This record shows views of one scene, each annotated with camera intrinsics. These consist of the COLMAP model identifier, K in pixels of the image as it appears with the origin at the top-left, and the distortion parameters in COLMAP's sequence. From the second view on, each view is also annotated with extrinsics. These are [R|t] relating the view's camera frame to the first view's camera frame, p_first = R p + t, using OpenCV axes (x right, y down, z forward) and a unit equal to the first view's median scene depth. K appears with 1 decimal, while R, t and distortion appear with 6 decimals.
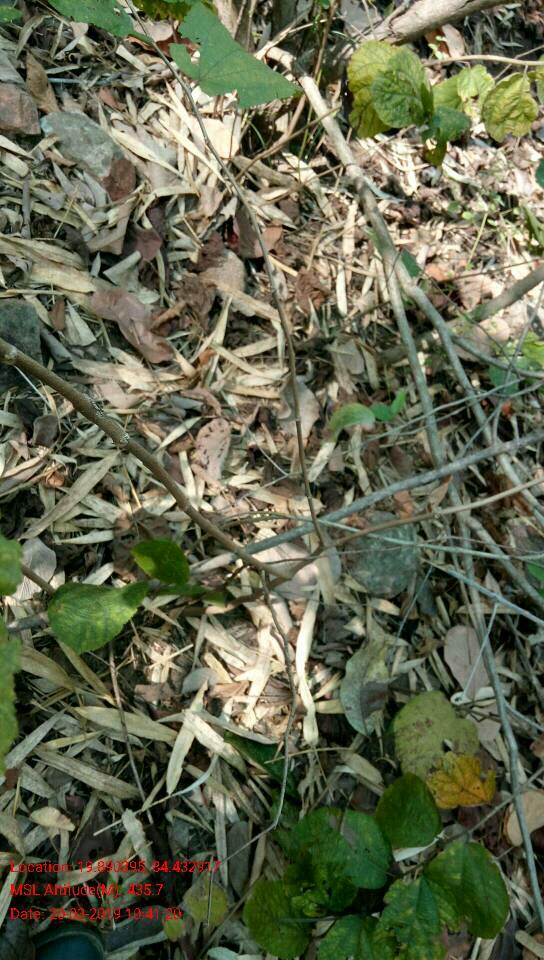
lens RADIAL K [[742.0, 0, 273.5], [0, 742.0, 483.8], [0, 0, 1]] dist [0.069920, -0.111287]
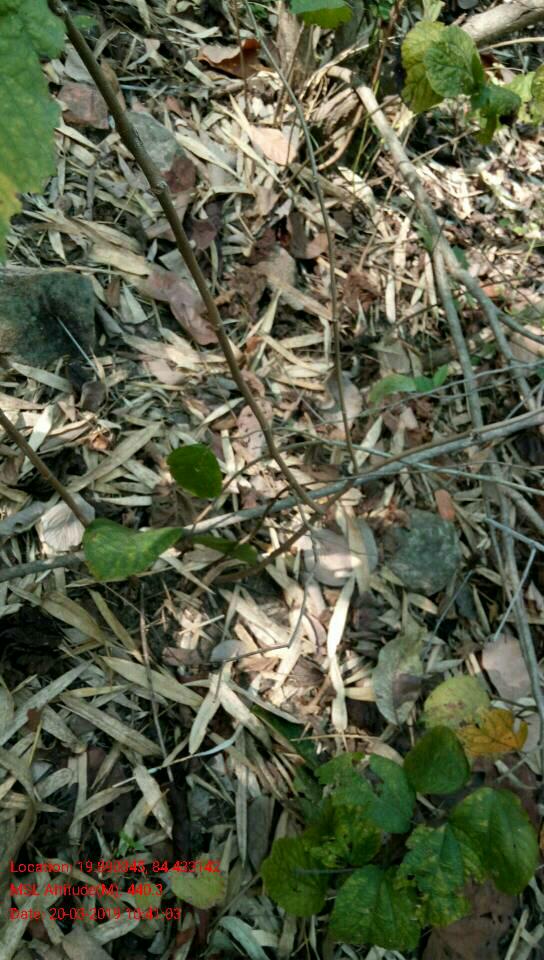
lens RADIAL K [[742.0, 0, 272.3], [0, 742.0, 495.0], [0, 0, 1]] dist [0.069920, -0.111287]
pose [[0.996787, 0.046002, -0.065570, 0.012027], [-0.050985, 0.995767, -0.076470, 0.112446], [0.061775, 0.079567, 0.994913, 0.004162]]
